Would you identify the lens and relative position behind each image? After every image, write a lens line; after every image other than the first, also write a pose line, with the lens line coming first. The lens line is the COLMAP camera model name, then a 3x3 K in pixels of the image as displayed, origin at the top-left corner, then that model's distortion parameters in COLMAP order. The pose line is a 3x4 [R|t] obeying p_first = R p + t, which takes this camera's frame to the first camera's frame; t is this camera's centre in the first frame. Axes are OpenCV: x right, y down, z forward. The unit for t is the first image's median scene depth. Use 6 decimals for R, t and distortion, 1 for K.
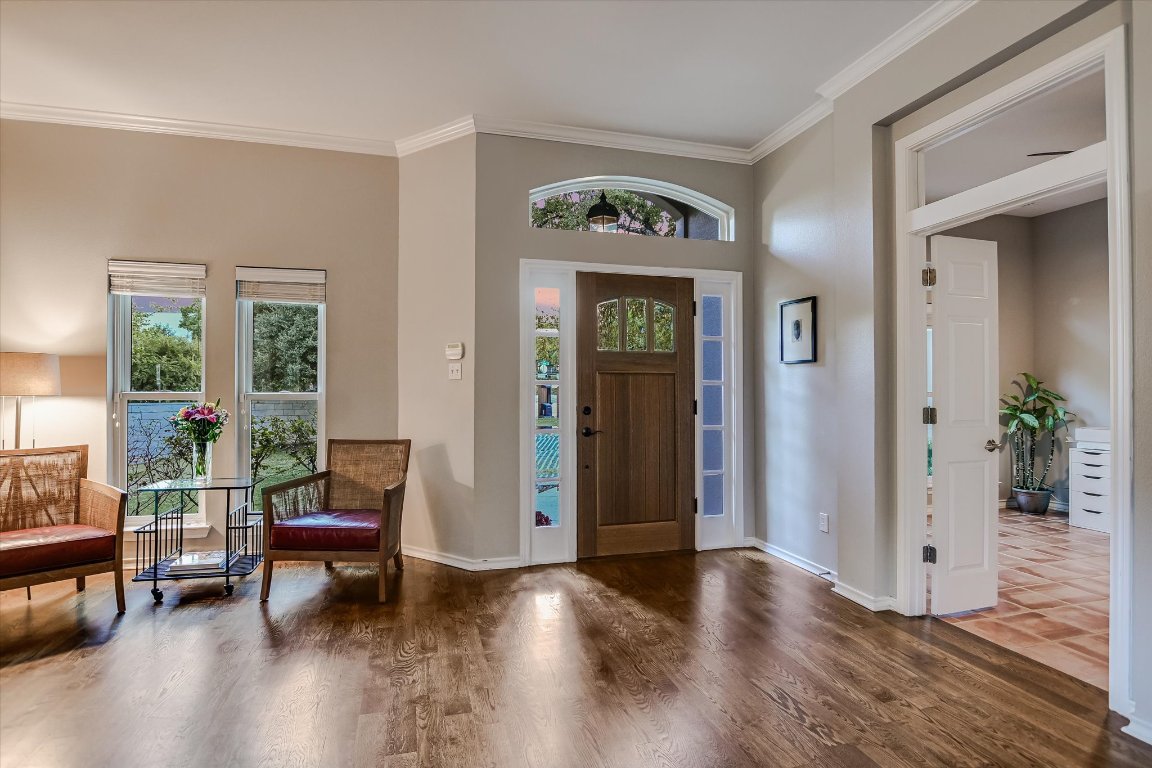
lens RADIAL K [[563.5, 0, 570.6], [0, 563.5, 387.1], [0, 0, 1]] dist [-0.022313, 0.001446]
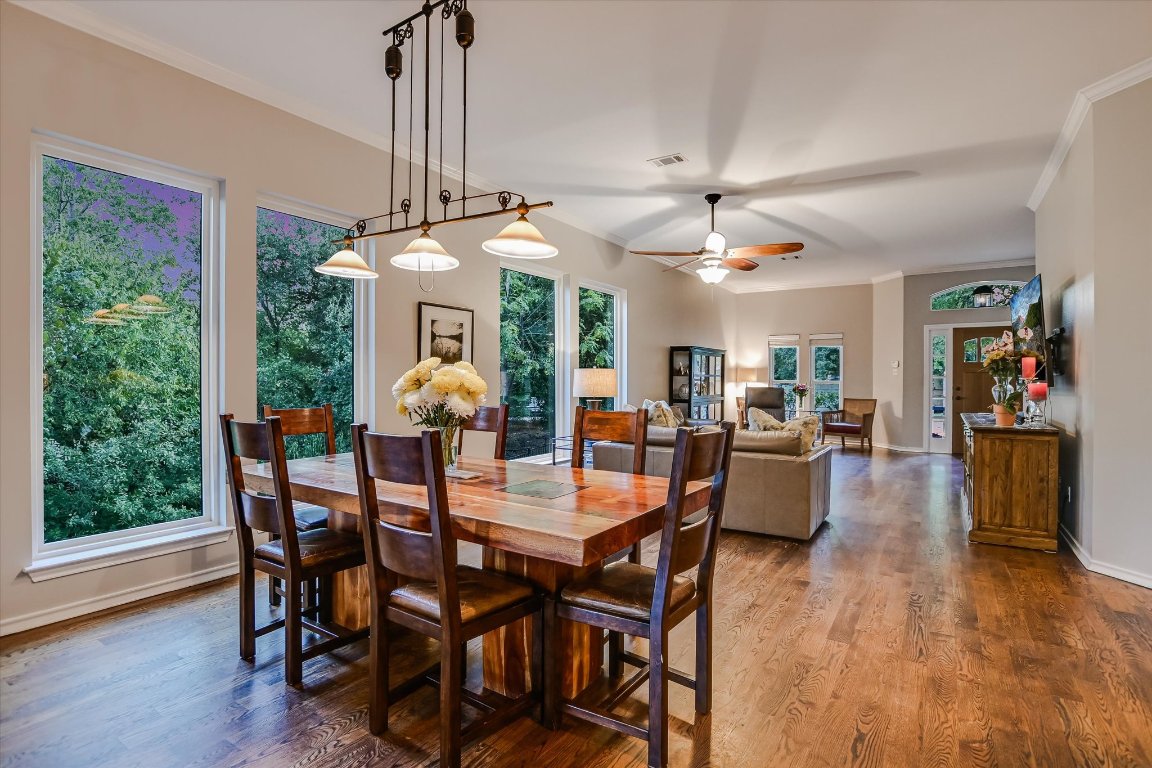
lens RADIAL K [[563.5, 0, 570.6], [0, 563.5, 387.1], [0, 0, 1]] dist [-0.022313, 0.001446]
pose [[0.650276, 0.010549, -0.759624, 0.731452], [0.006787, 0.999783, 0.019695, -0.019882], [0.759667, -0.017963, 0.650064, -1.681644]]
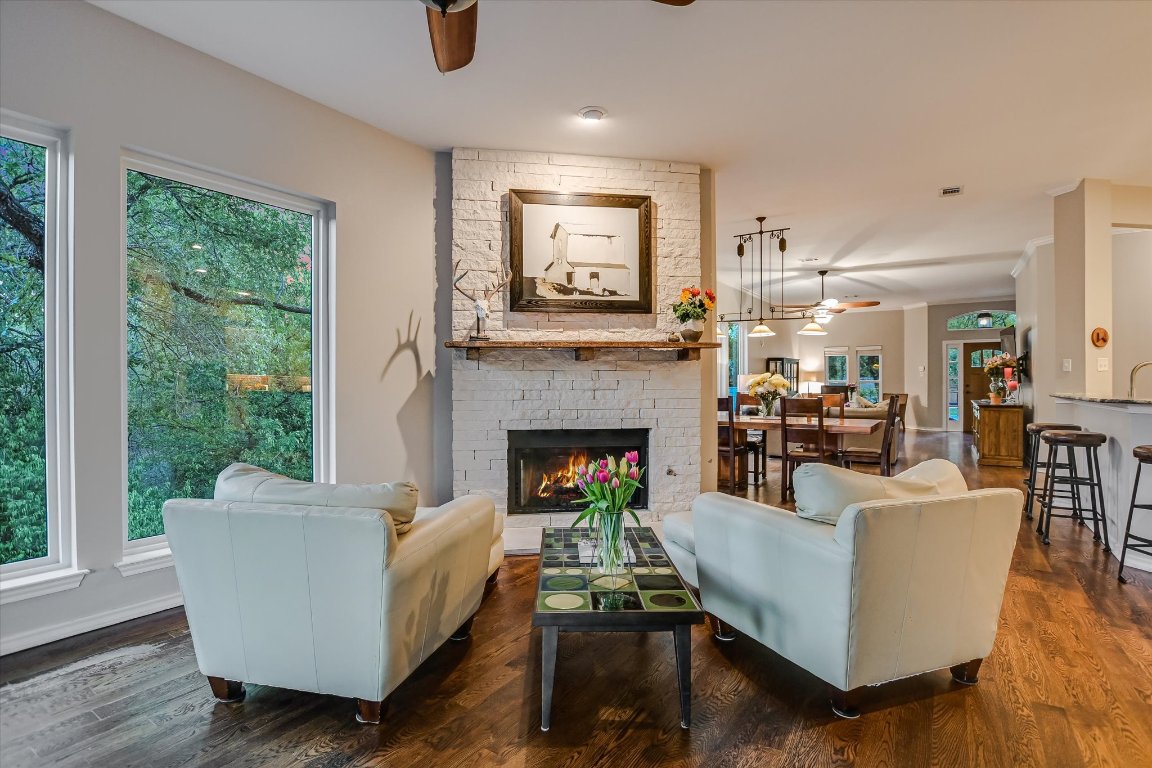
lens RADIAL K [[563.5, 0, 570.6], [0, 563.5, 387.1], [0, 0, 1]] dist [-0.022313, 0.001446]
pose [[0.647581, 0.004690, -0.761982, 1.004154], [0.013245, 0.999761, 0.017410, -0.036402], [0.761881, -0.021367, 0.647364, -2.846169]]
